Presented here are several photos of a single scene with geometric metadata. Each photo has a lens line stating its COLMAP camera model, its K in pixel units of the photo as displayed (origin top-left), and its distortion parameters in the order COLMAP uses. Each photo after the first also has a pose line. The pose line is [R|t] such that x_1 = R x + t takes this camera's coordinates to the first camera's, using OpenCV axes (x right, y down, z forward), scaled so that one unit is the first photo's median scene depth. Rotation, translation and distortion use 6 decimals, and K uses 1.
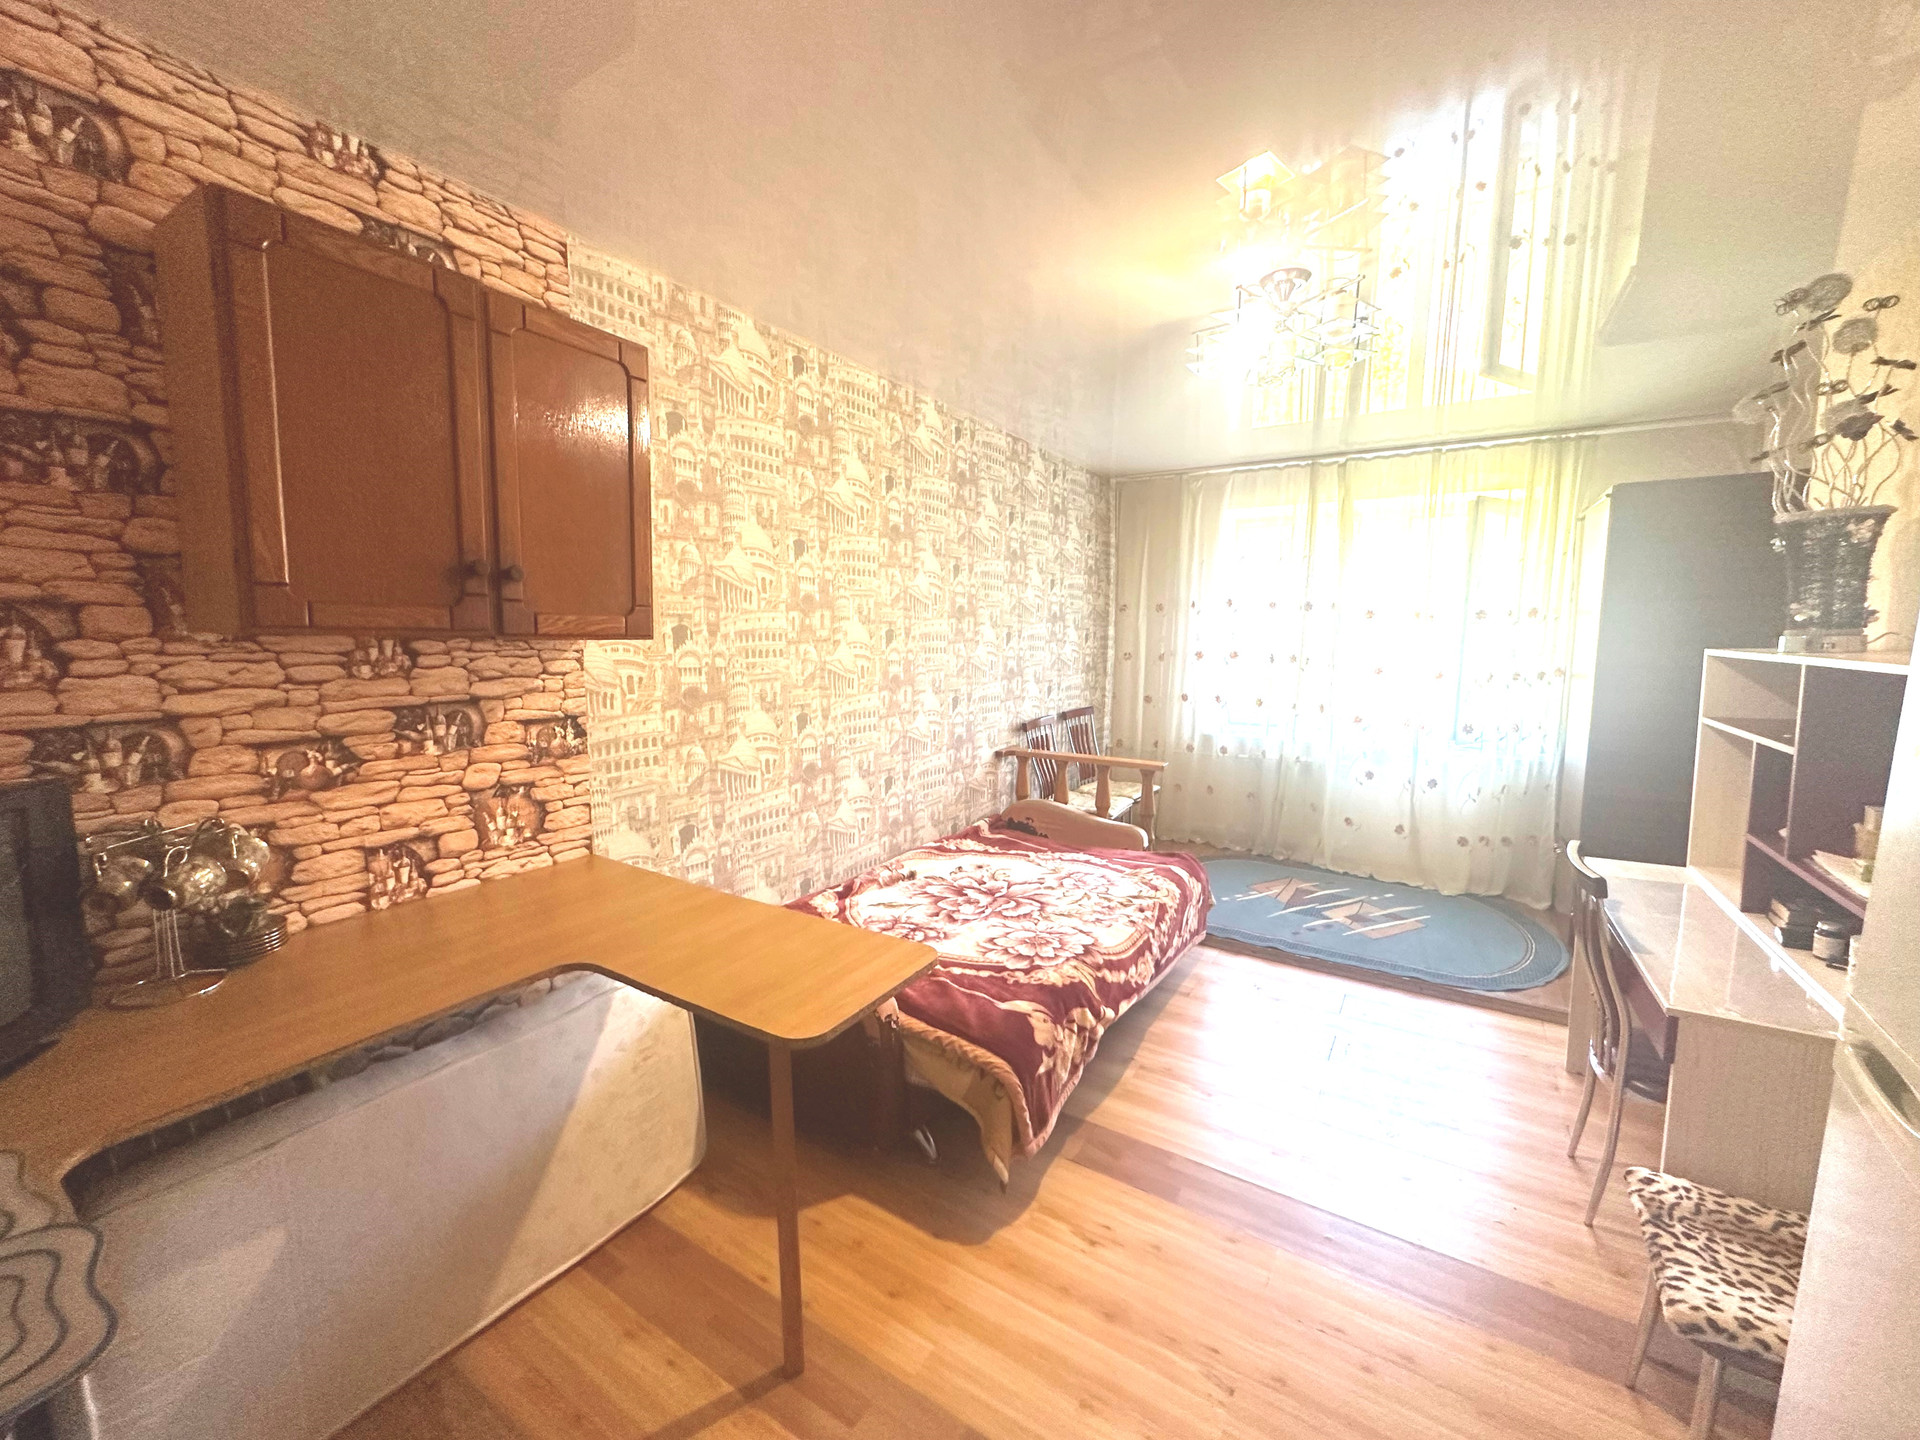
lens RADIAL K [[768.0, 0, 959.2], [0, 768.0, 713.2], [0, 0, 1]] dist [-0.001234, -0.000286]
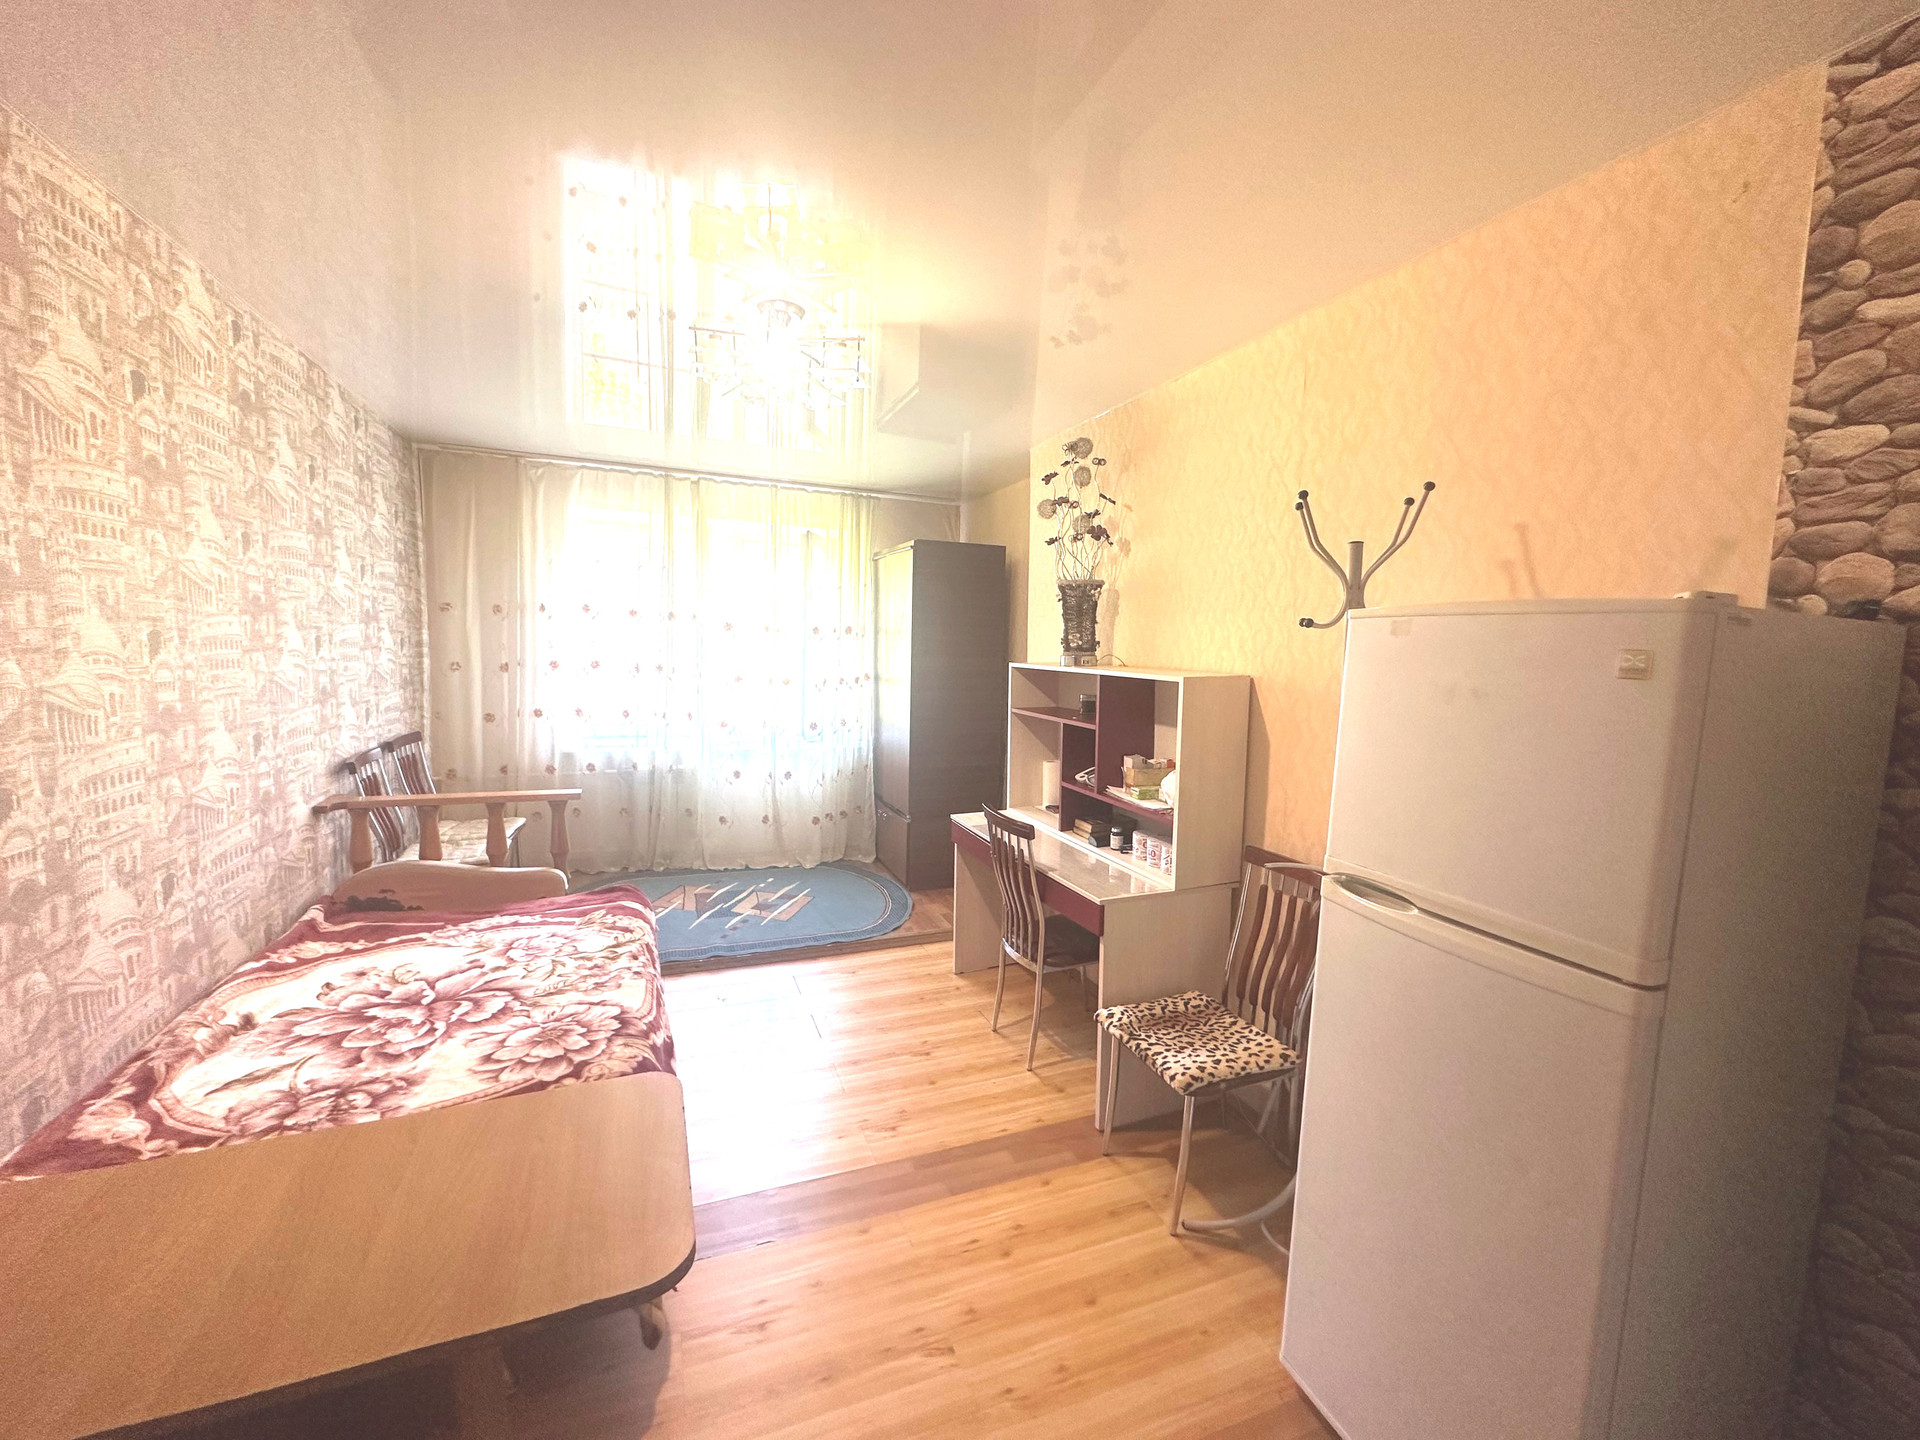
lens RADIAL K [[768.0, 0, 959.2], [0, 768.0, 713.2], [0, 0, 1]] dist [-0.001234, -0.000286]
pose [[0.581951, -0.058766, 0.811098, -0.205871], [0.061915, 0.997692, 0.027862, -0.022048], [-0.810863, 0.034005, 0.584247, 0.140687]]
